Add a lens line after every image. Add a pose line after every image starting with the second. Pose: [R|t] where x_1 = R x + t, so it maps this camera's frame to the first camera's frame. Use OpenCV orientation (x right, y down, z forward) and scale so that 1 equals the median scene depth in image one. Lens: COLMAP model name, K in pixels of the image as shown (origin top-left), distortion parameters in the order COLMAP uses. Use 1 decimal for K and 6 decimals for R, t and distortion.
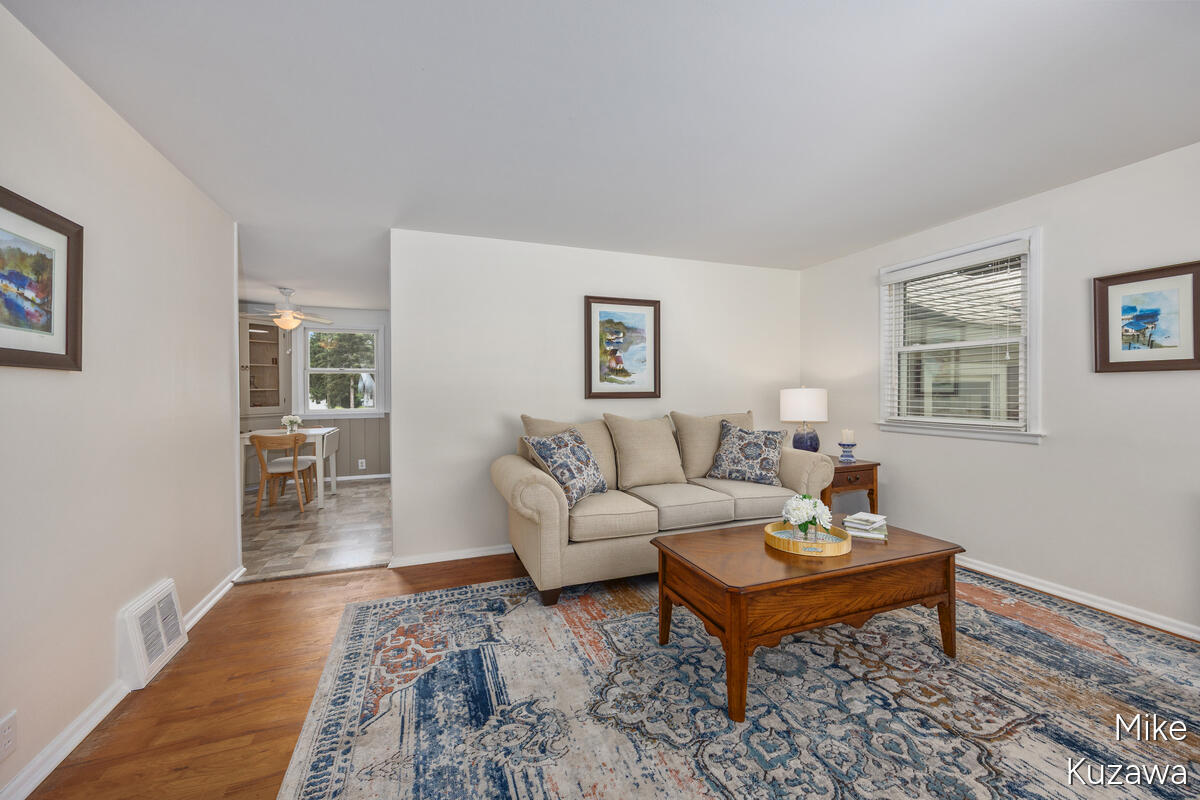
lens RADIAL K [[472.8, 0, 603.1], [0, 472.8, 396.3], [0, 0, 1]] dist [-0.004995, -0.000051]
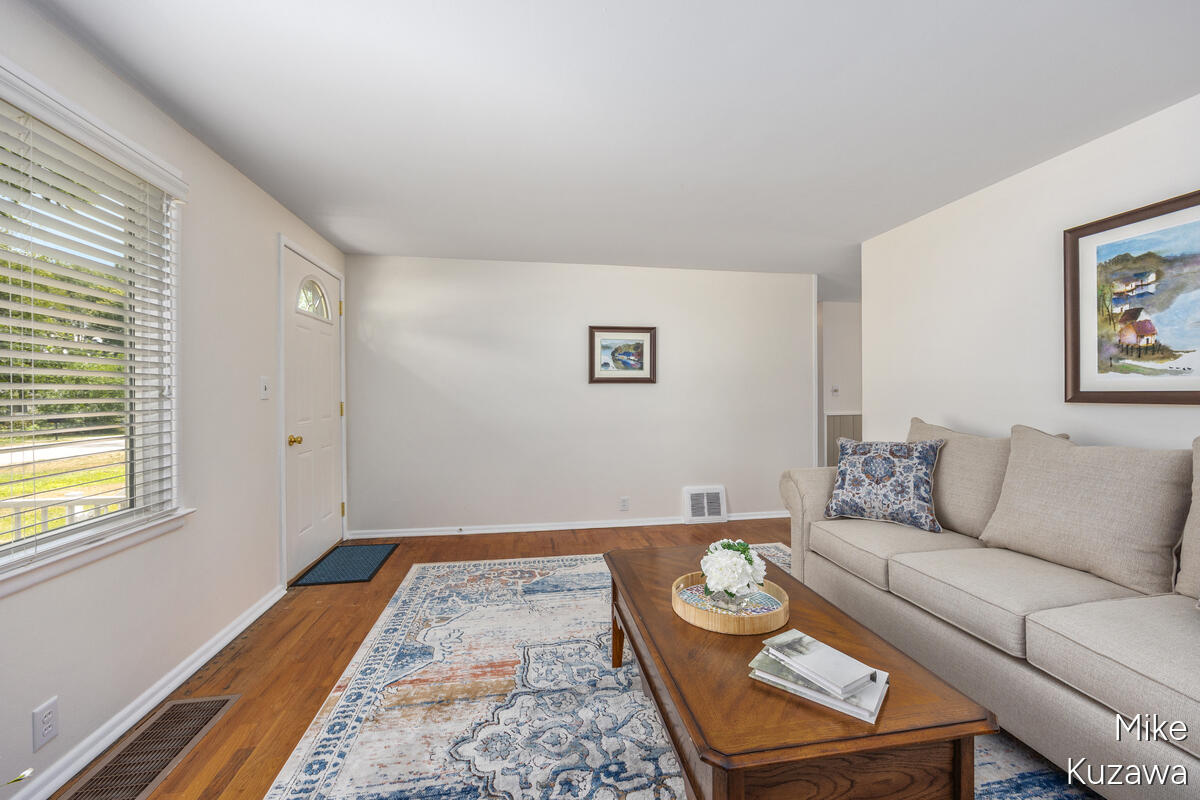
lens RADIAL K [[479.2, 0, 604.7], [0, 479.2, 394.5], [0, 0, 1]] dist [-0.002748, 0.000023]
pose [[-0.193960, 0.010956, -0.980948, 1.028961], [-0.003683, 0.999922, 0.011897, -0.015258], [0.981003, 0.005921, -0.193904, 0.835569]]
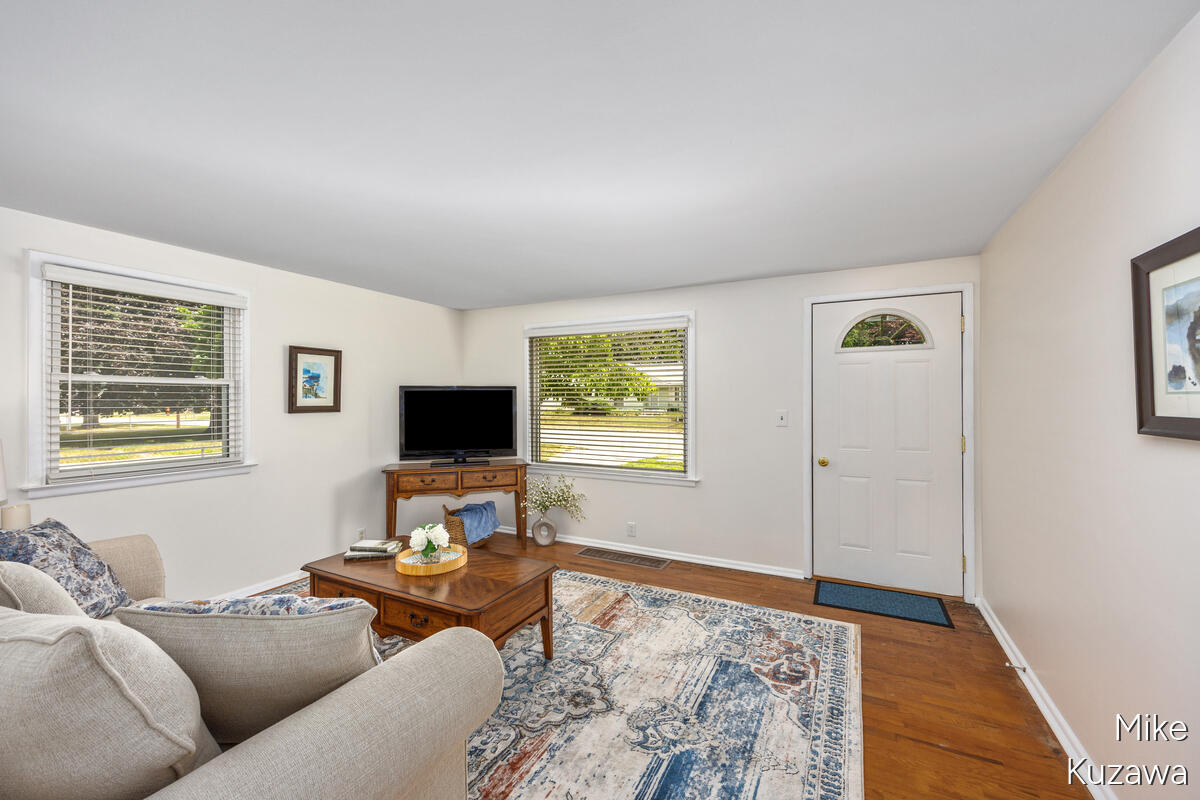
lens RADIAL K [[475.4, 0, 609.5], [0, 475.4, 396.0], [0, 0, 1]] dist [-0.000796, -0.000077]
pose [[-0.674605, 0.013644, 0.738053, -0.657900], [0.011999, 0.999900, -0.007516, -0.081392], [-0.738081, 0.003786, -0.674701, 1.290522]]
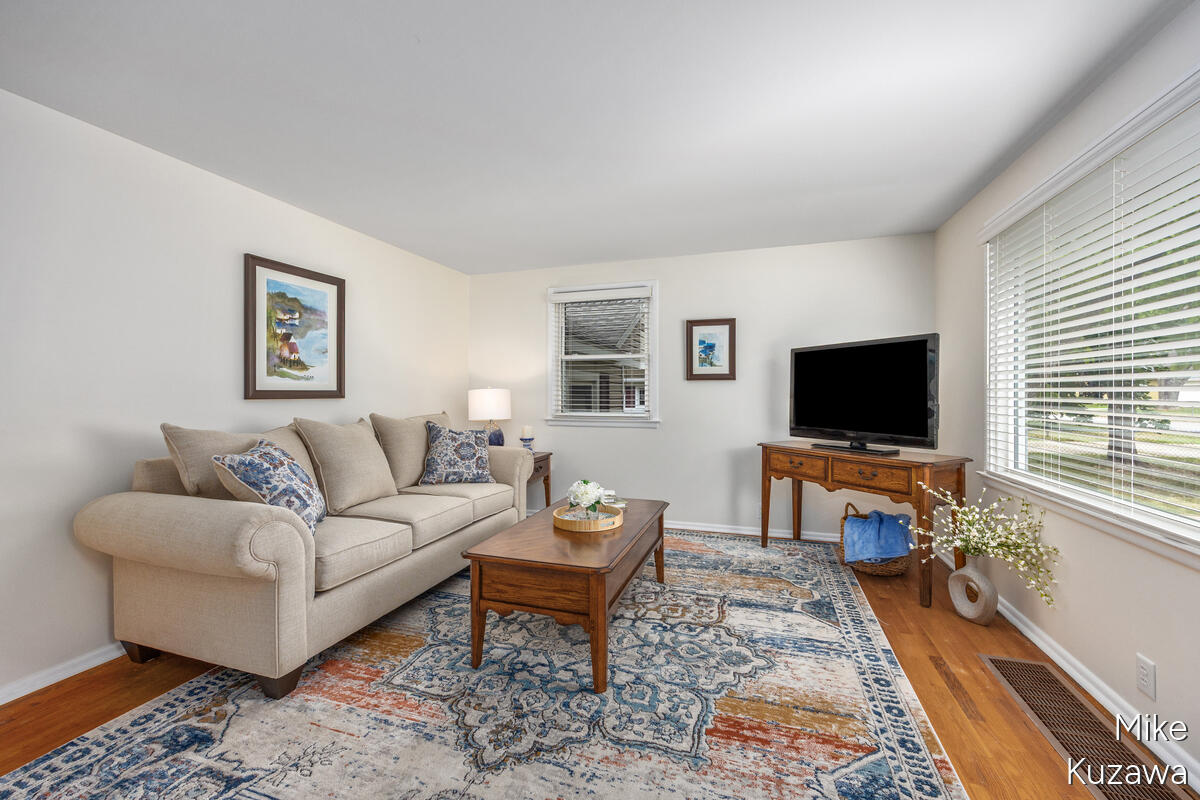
lens RADIAL K [[479.2, 0, 604.7], [0, 479.2, 394.5], [0, 0, 1]] dist [-0.002748, 0.000023]
pose [[0.629742, 0.004388, 0.776792, -0.391136], [0.005397, 0.999935, -0.010024, 0.012702], [-0.776786, 0.010505, 0.629677, 0.205729]]
